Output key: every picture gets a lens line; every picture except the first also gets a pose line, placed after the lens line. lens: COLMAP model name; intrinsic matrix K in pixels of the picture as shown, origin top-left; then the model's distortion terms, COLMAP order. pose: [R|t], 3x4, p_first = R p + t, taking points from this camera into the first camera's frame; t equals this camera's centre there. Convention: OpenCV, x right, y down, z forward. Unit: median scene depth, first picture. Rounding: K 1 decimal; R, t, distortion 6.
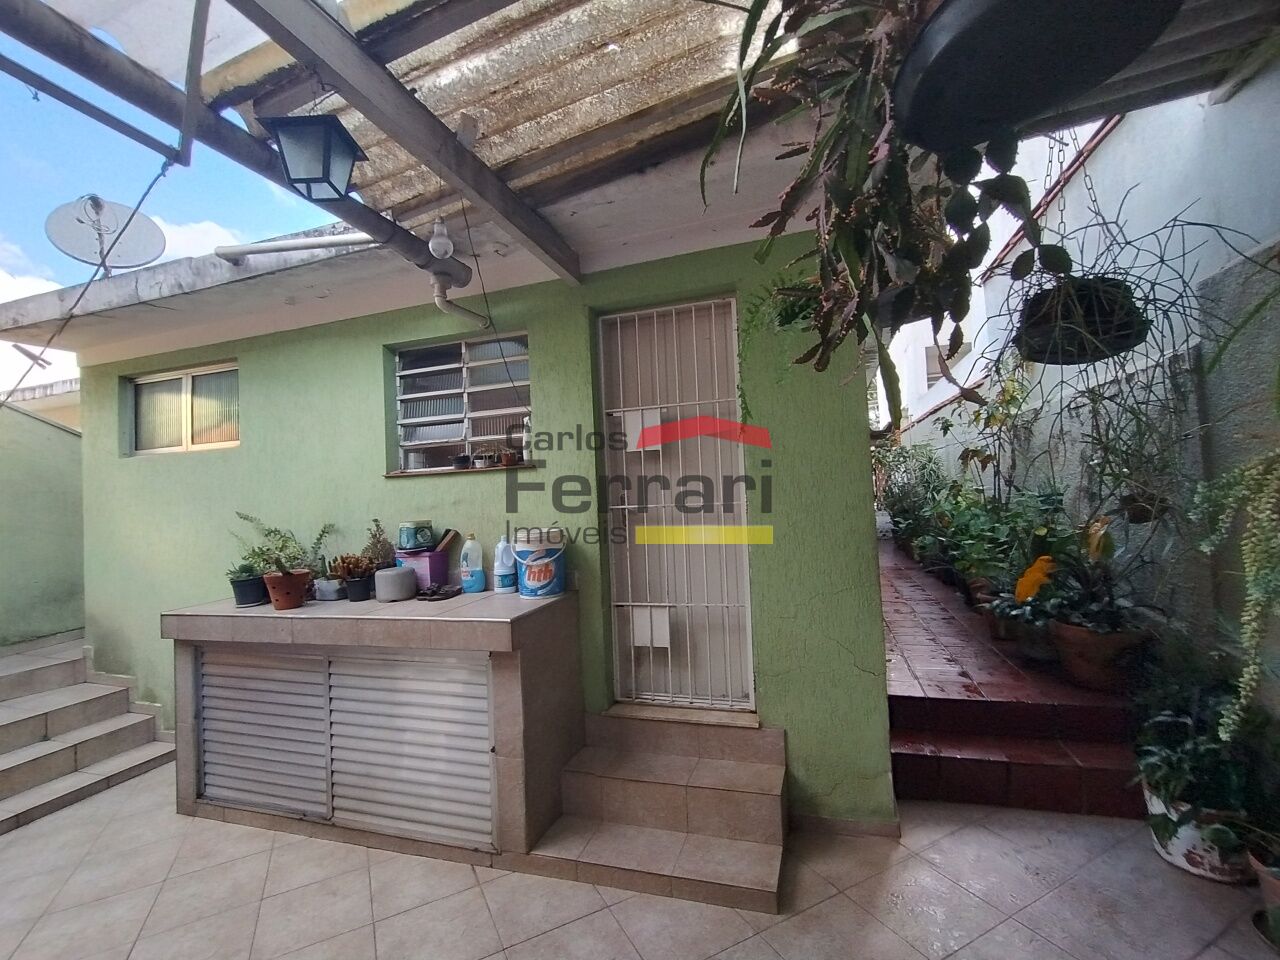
lens RADIAL K [[597.6, 0, 640.0], [0, 597.6, 480.0], [0, 0, 1]] dist [0.002622, 0.001576]
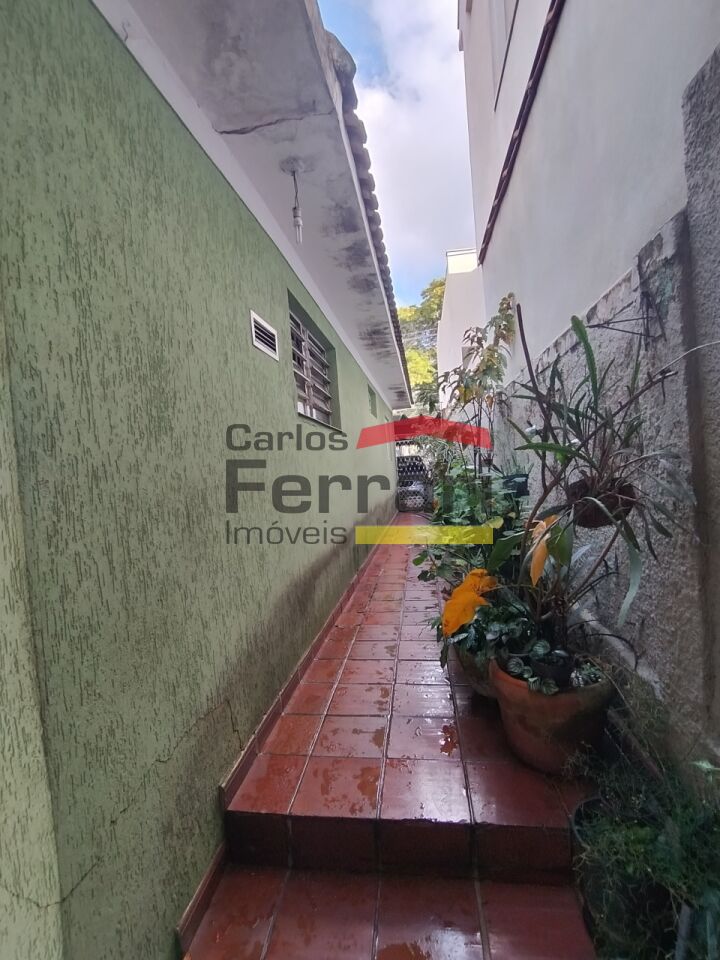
lens RADIAL K [[448.2, 0, 361.5], [0, 448.2, 474.4], [0, 0, 1]] dist [0.002622, 0.001576]
pose [[0.988086, -0.018002, 0.152847, 0.520645], [0.014010, 0.999533, 0.027151, 0.002995], [-0.153264, -0.024686, 0.987877, 0.575838]]
